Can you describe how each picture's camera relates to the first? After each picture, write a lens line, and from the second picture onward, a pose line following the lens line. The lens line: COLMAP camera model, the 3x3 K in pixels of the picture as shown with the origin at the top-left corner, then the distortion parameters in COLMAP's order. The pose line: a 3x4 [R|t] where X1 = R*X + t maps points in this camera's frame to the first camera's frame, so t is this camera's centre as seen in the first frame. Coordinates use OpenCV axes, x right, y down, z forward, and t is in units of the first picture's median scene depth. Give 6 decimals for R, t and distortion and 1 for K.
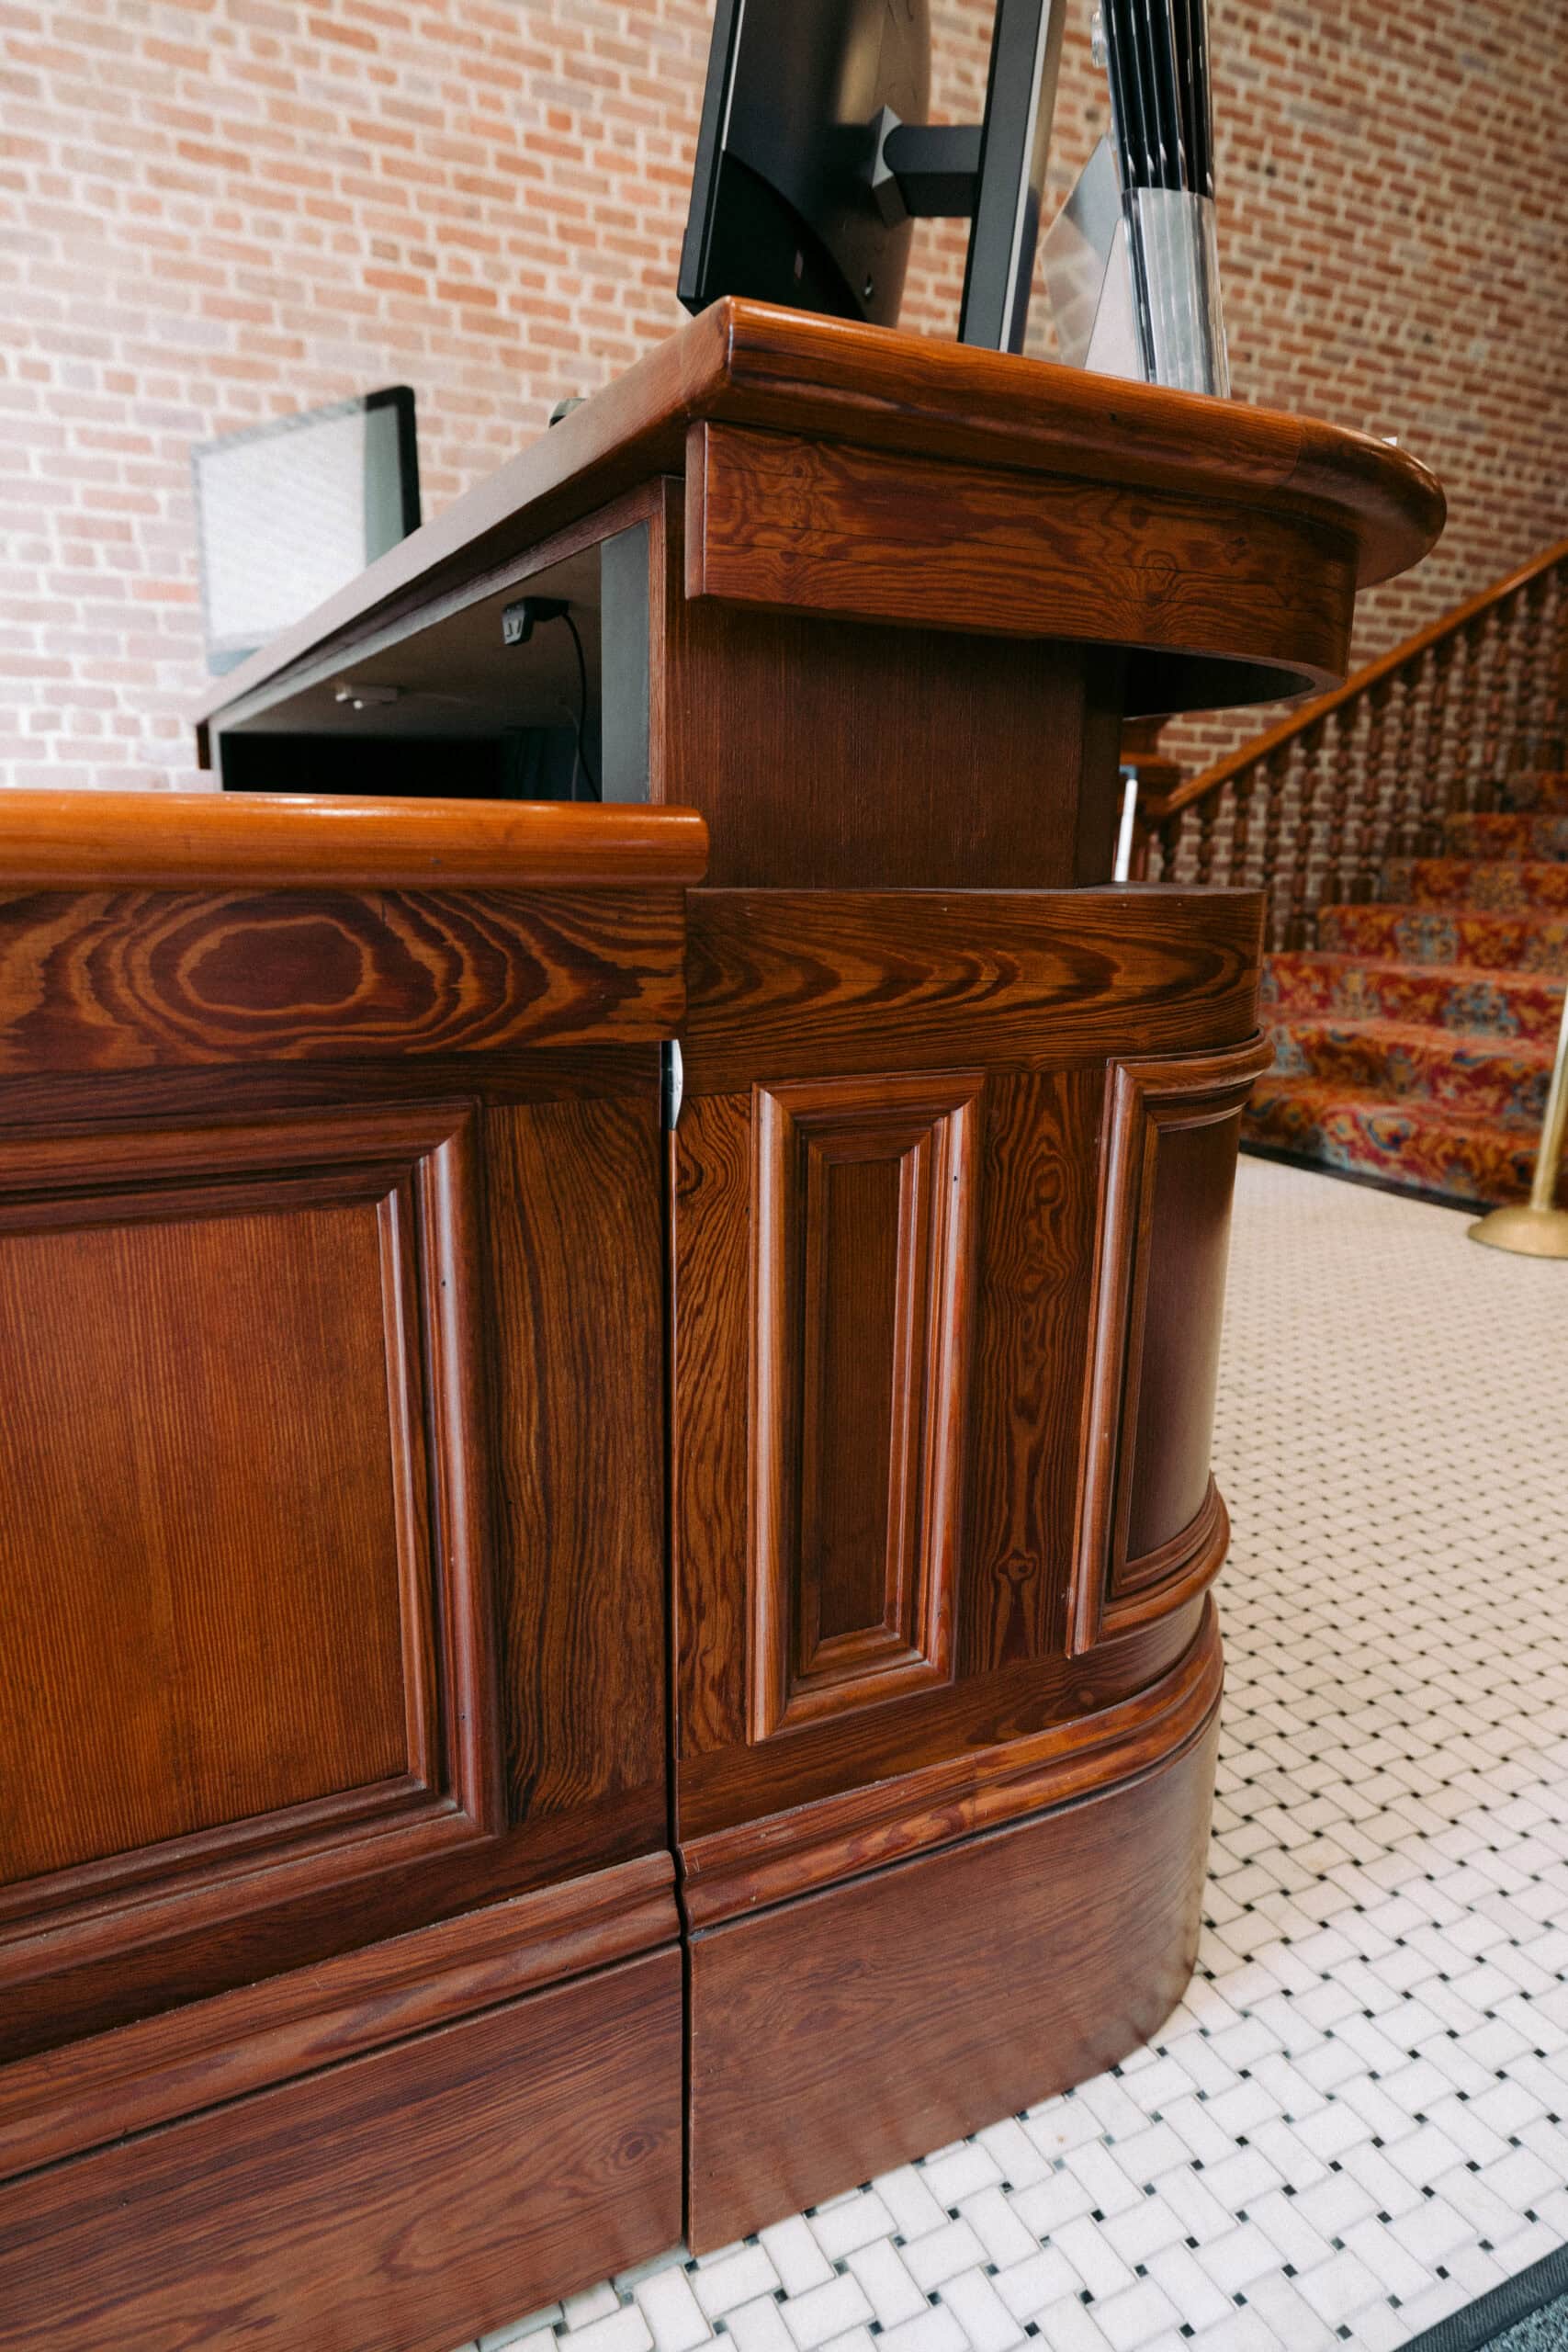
lens RADIAL K [[1469.0, 0, 784.0], [0, 1469.0, 1176.0], [0, 0, 1]] dist [0.001003, -0.000589]
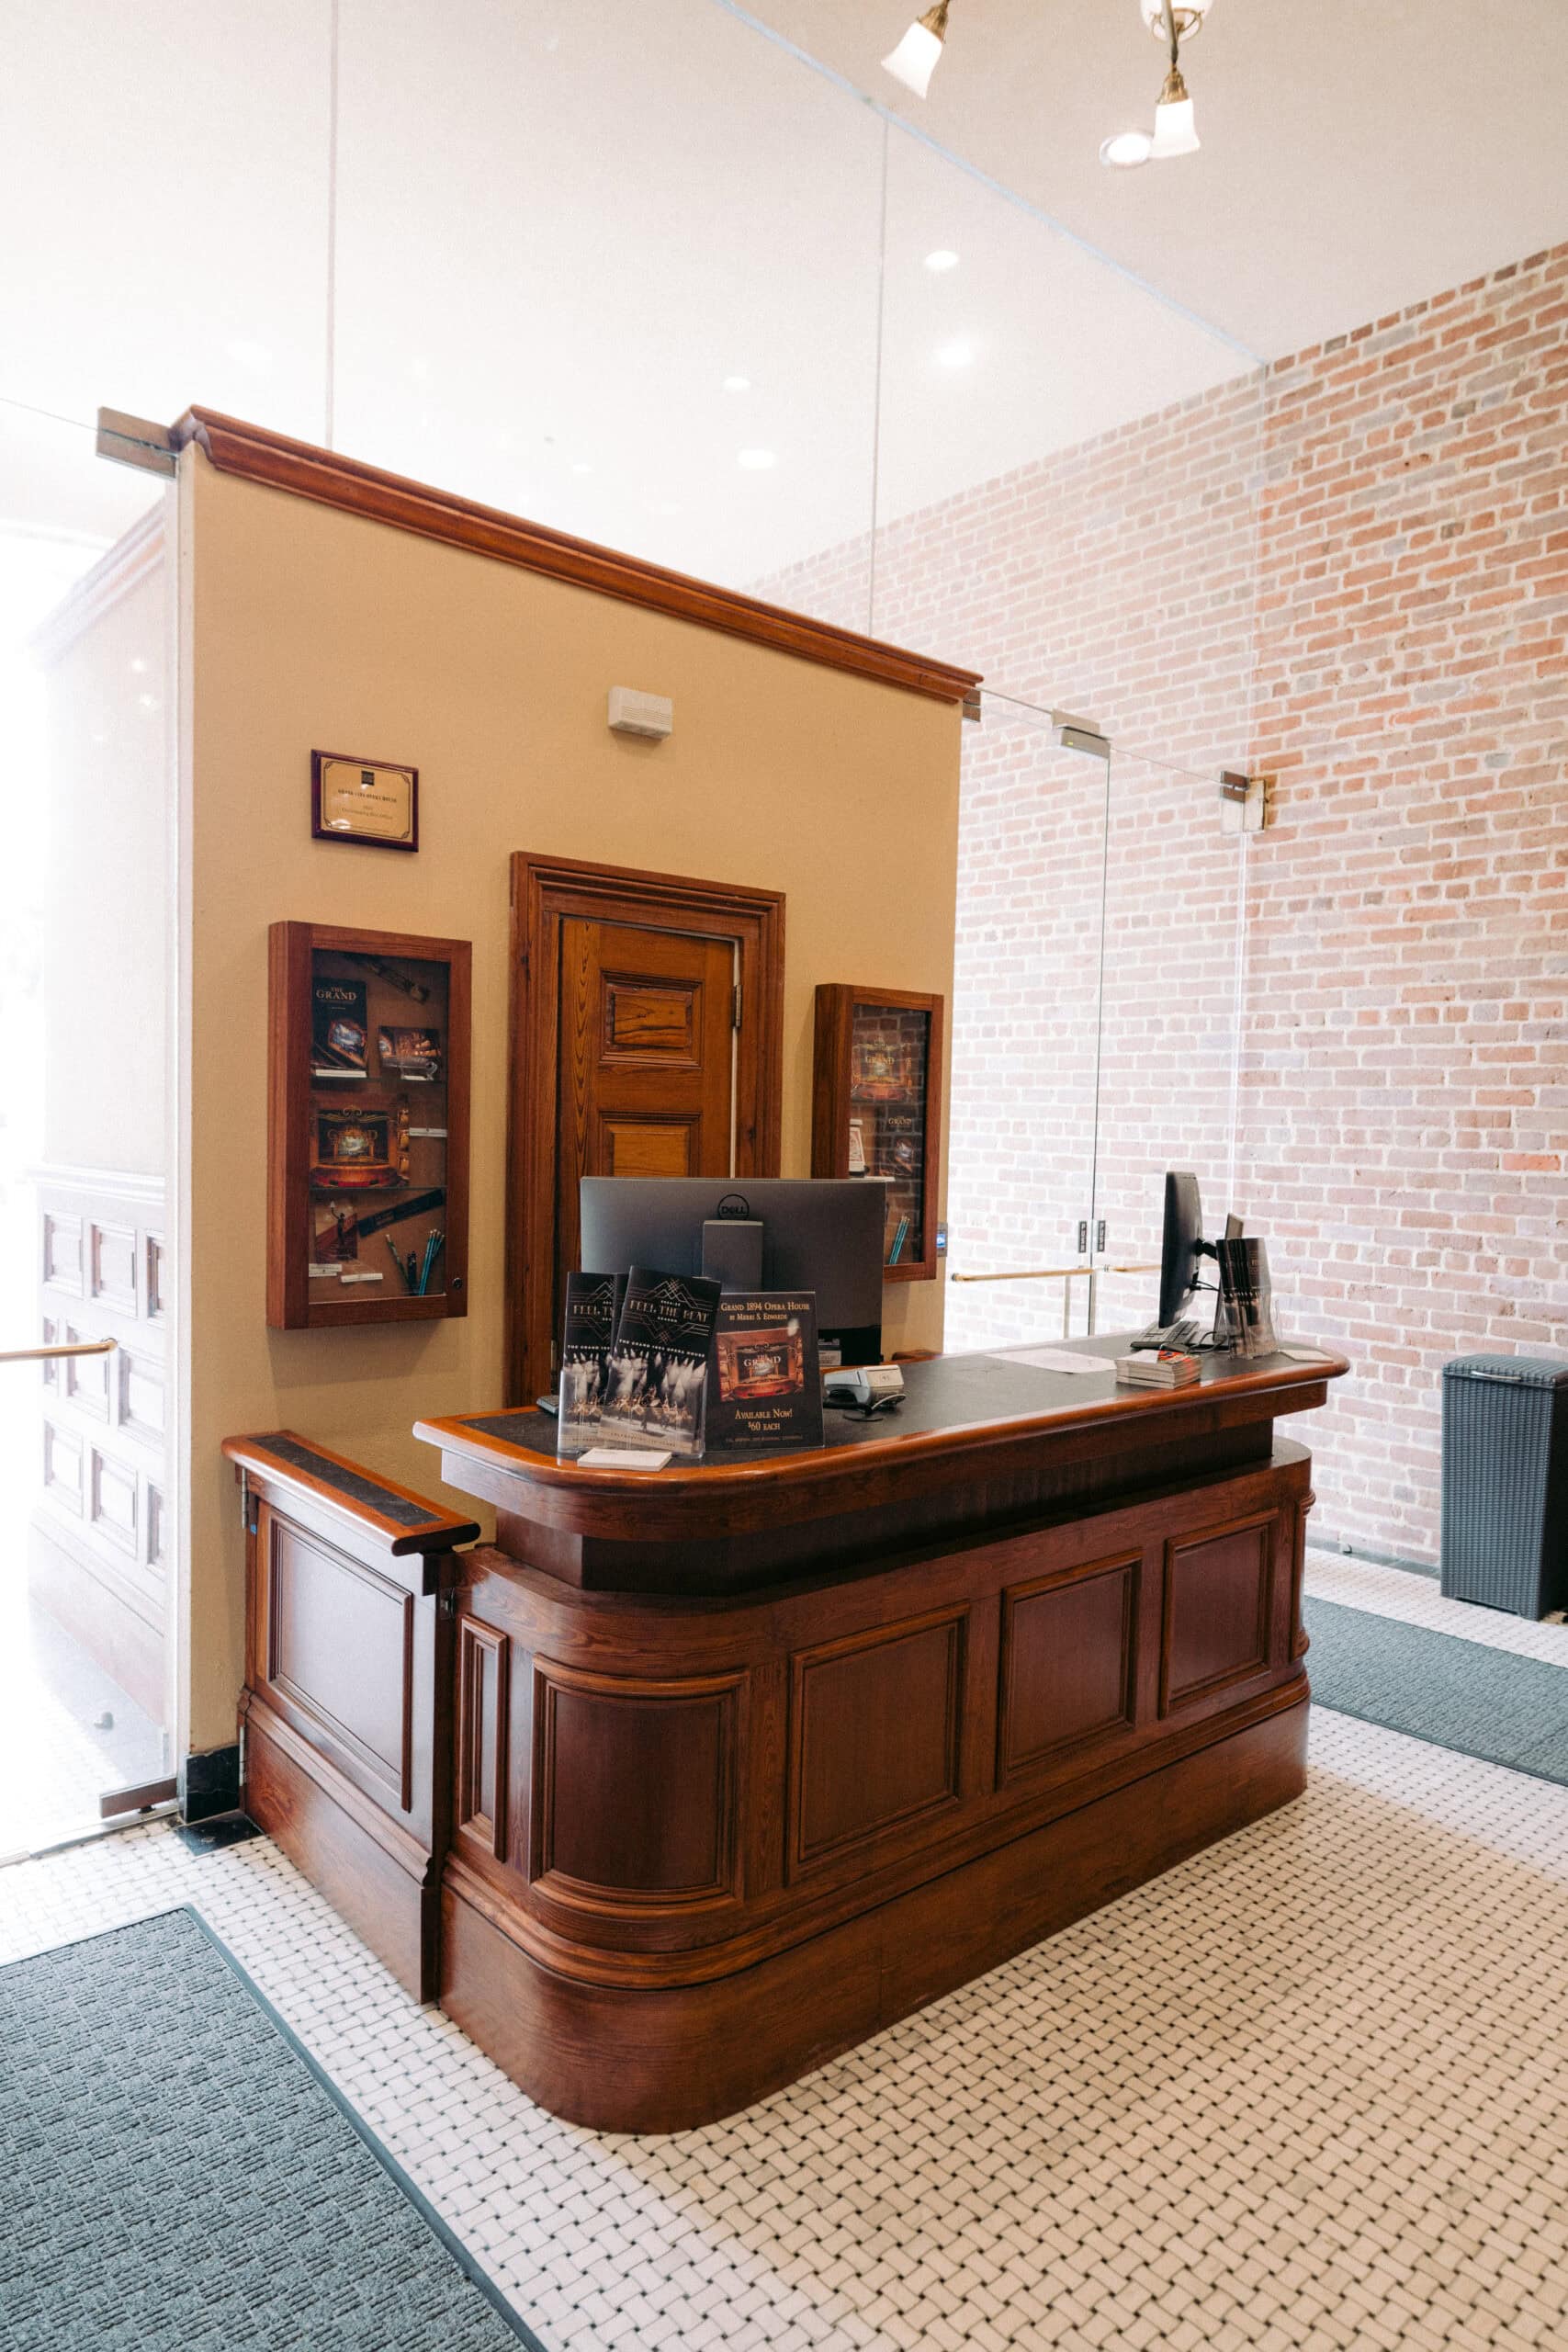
lens RADIAL K [[1413.4, 0, 784.0], [0, 1413.4, 1176.0], [0, 0, 1]] dist [-0.002149, -0.001244]
pose [[0.246749, 0.025901, -0.968733, 0.600926], [-0.236049, 0.971141, -0.034159, -0.203070], [0.939892, 0.237097, 0.245742, 0.118690]]
